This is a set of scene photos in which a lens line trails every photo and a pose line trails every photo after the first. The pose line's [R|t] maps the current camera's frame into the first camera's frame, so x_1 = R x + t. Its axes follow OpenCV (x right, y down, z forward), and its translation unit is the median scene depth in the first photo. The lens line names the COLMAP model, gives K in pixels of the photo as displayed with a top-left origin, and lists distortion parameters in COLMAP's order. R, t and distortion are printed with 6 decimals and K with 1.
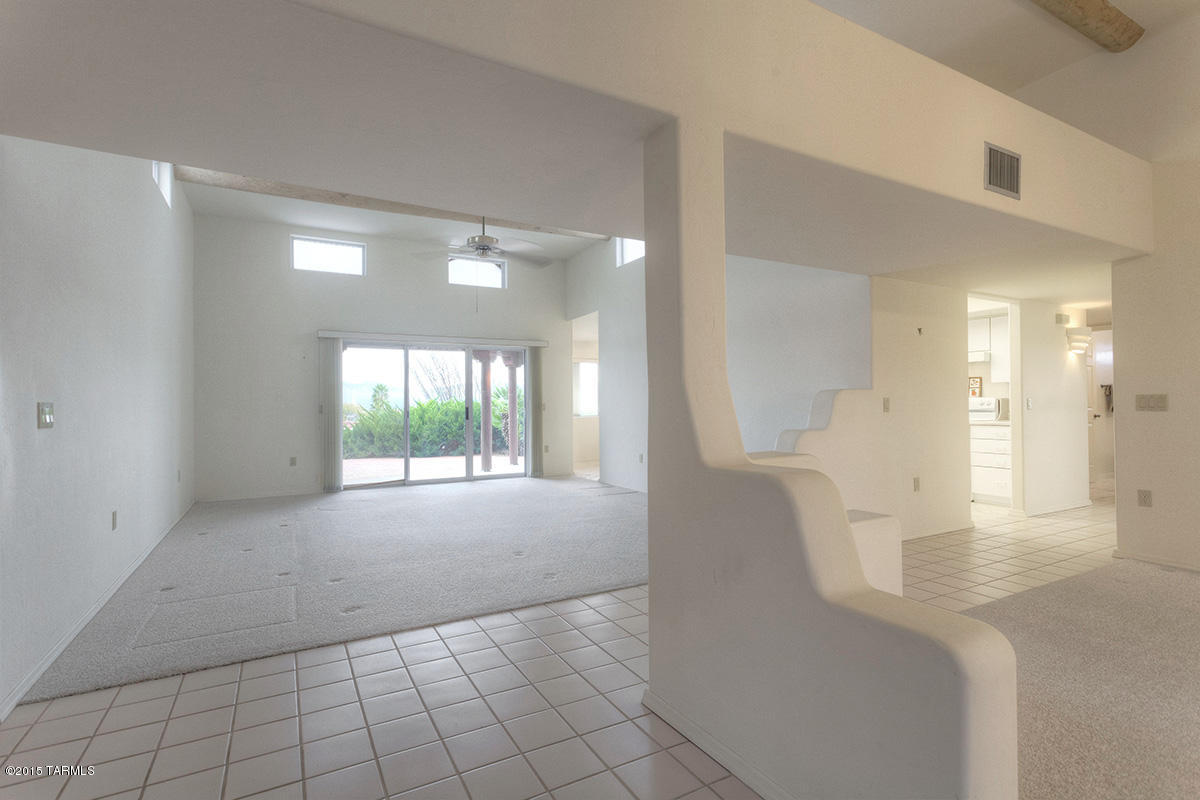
lens RADIAL K [[576.3, 0, 600.0], [0, 576.3, 400.5], [0, 0, 1]] dist [0.000290, -0.000018]
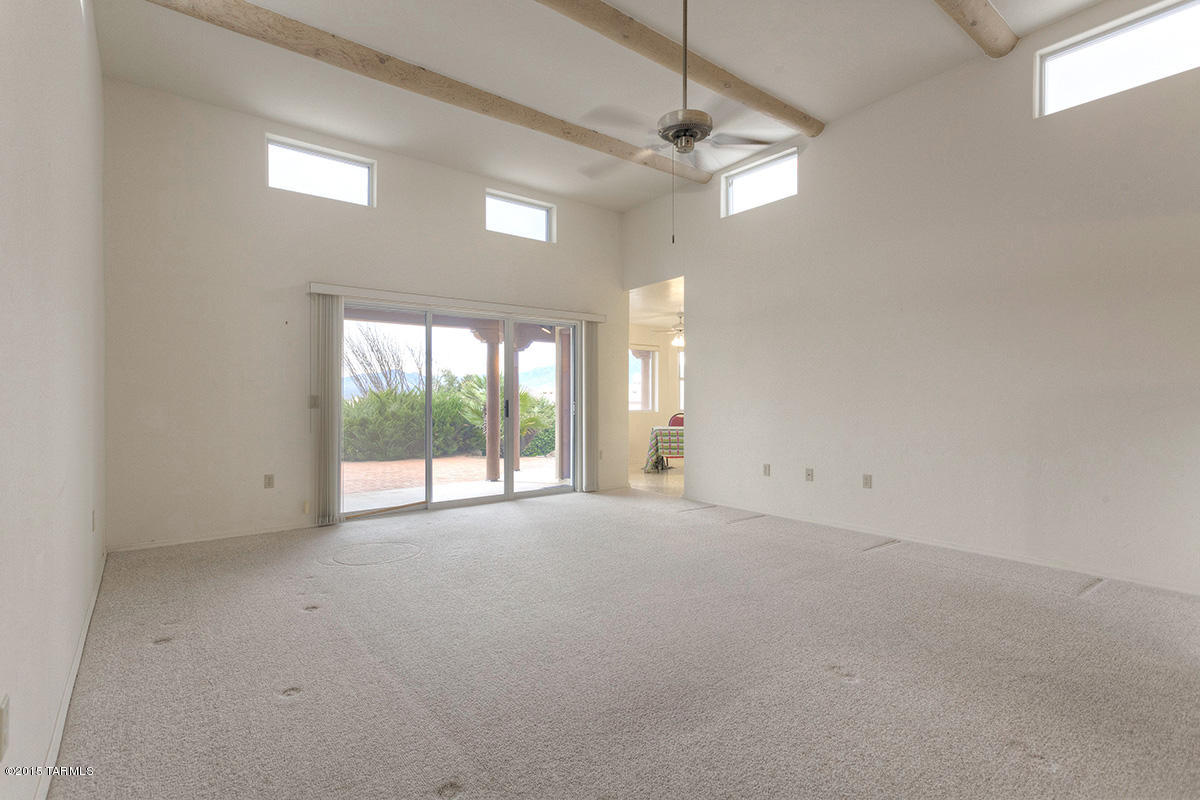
lens RADIAL K [[576.3, 0, 600.3], [0, 576.3, 400.0], [0, 0, 1]] dist [0.000290, -0.000018]
pose [[0.986998, 0.009512, 0.160451, -0.234673], [-0.011243, 0.999888, 0.009885, 0.002943], [-0.160339, -0.011561, 0.986994, 0.259415]]
